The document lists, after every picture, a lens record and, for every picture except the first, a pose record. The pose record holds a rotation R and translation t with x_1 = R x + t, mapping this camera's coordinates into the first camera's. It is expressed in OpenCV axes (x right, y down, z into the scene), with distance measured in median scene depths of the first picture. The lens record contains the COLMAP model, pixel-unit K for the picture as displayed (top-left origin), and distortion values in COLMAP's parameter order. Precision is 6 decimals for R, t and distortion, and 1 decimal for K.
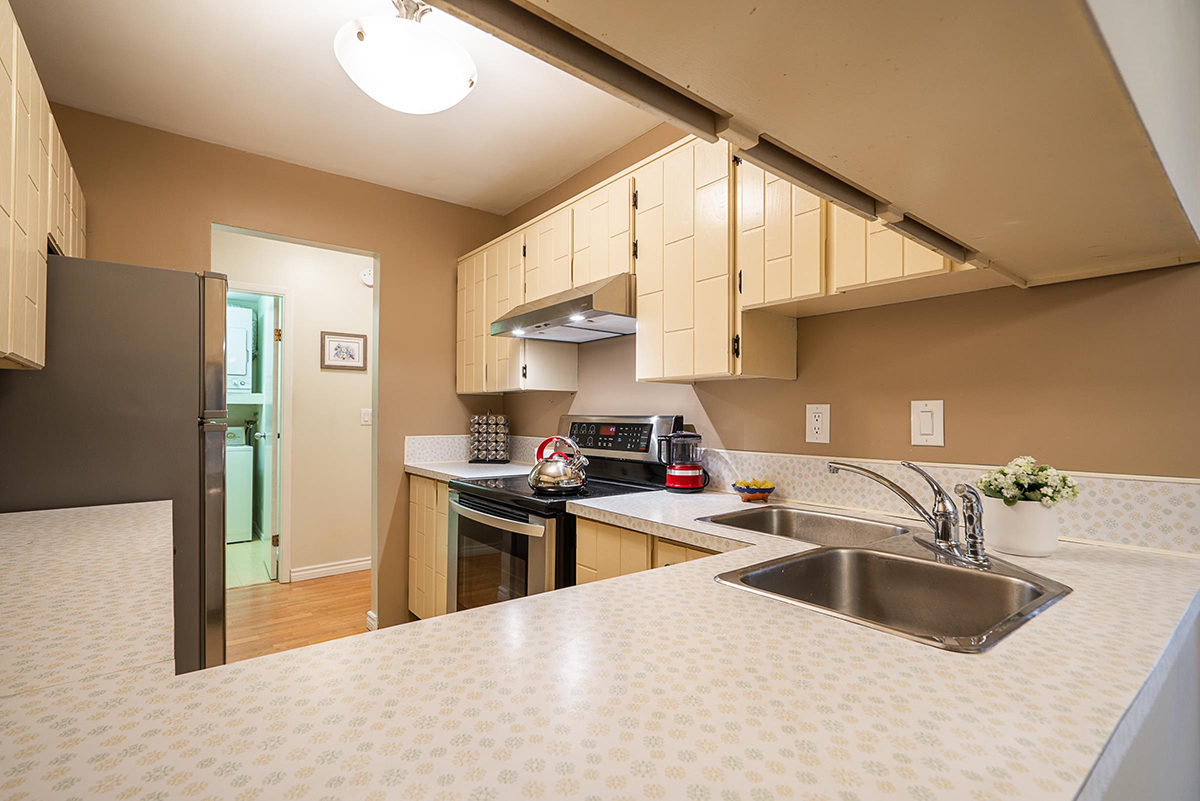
lens RADIAL K [[546.2, 0, 594.5], [0, 546.2, 405.8], [0, 0, 1]] dist [-0.001686, 0.000777]
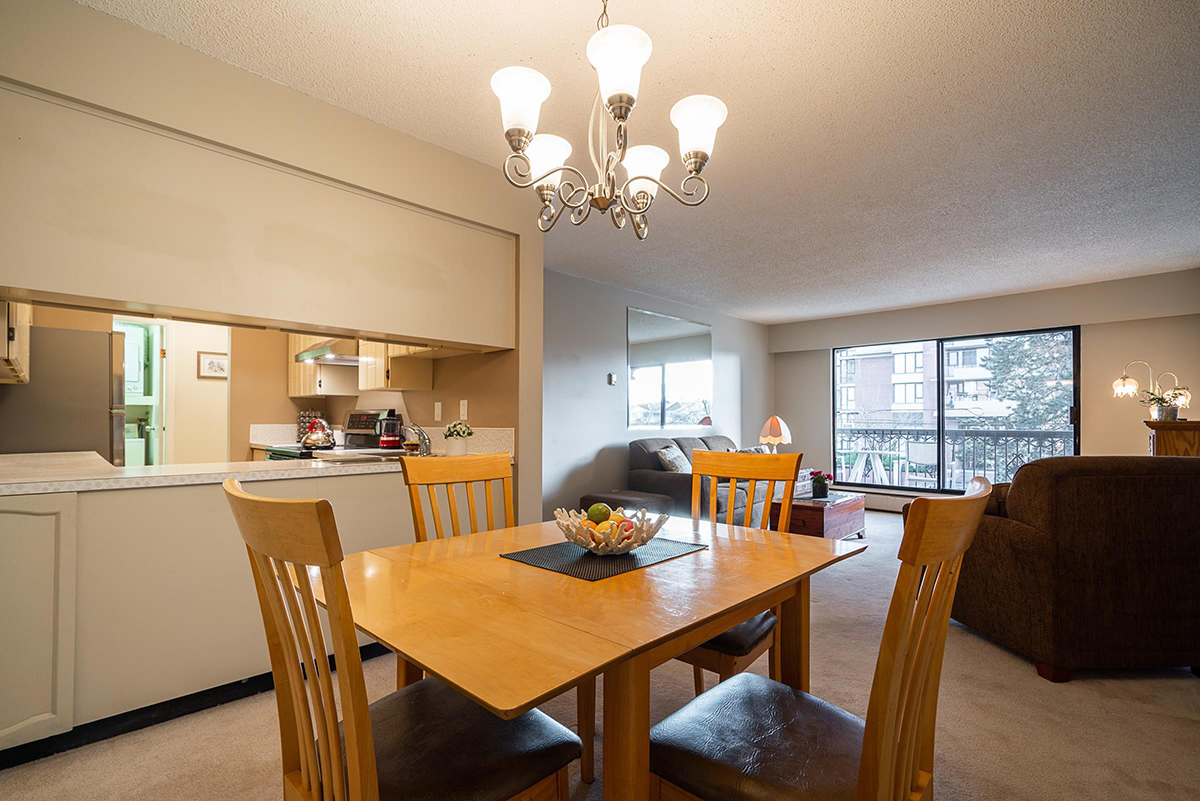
lens RADIAL K [[546.2, 0, 580.8], [0, 546.2, 420.5], [0, 0, 1]] dist [-0.001686, 0.000777]
pose [[0.993805, 0.002491, 0.111110, 0.394488], [-0.004057, 0.999895, 0.013876, 0.019432], [-0.111064, -0.014241, 0.993711, -0.610981]]
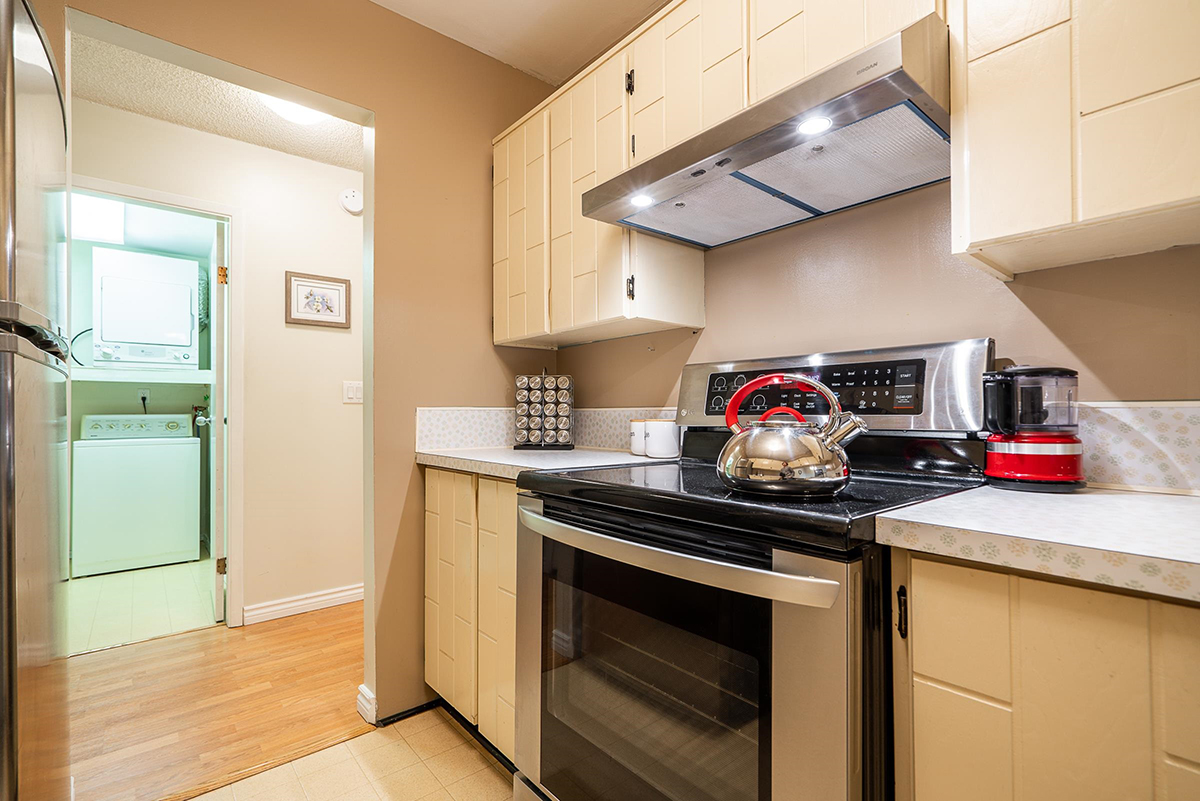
lens RADIAL K [[546.2, 0, 596.9], [0, 546.2, 409.0], [0, 0, 1]] dist [-0.001686, 0.000777]
pose [[0.999299, -0.005891, 0.036966, -0.156395], [0.005637, 0.999960, 0.006965, 0.052926], [-0.037006, -0.006752, 0.999292, 0.348780]]
